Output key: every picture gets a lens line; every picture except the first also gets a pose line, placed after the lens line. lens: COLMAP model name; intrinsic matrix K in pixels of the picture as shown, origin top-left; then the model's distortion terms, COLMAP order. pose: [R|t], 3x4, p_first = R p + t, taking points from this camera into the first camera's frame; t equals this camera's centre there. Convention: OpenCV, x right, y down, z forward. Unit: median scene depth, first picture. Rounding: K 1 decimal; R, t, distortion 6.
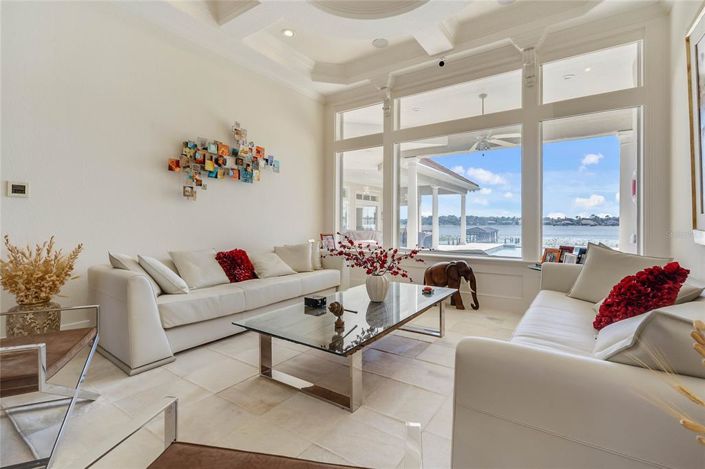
lens RADIAL K [[326.2, 0, 355.9], [0, 326.2, 223.0], [0, 0, 1]] dist [0.001247, 0.002540]
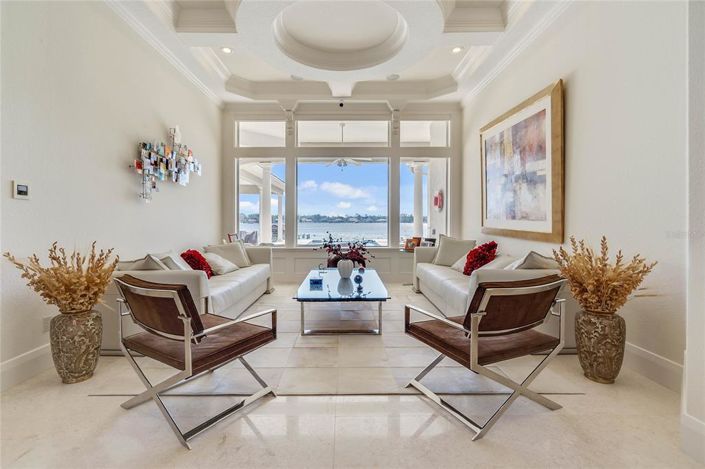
lens RADIAL K [[326.2, 0, 349.7], [0, 326.2, 231.9], [0, 0, 1]] dist [0.001247, 0.002540]
pose [[0.821804, -0.022193, 0.569337, -0.485341], [0.002799, 0.999386, 0.034916, -0.012116], [-0.569763, -0.027101, 0.821362, -0.137209]]
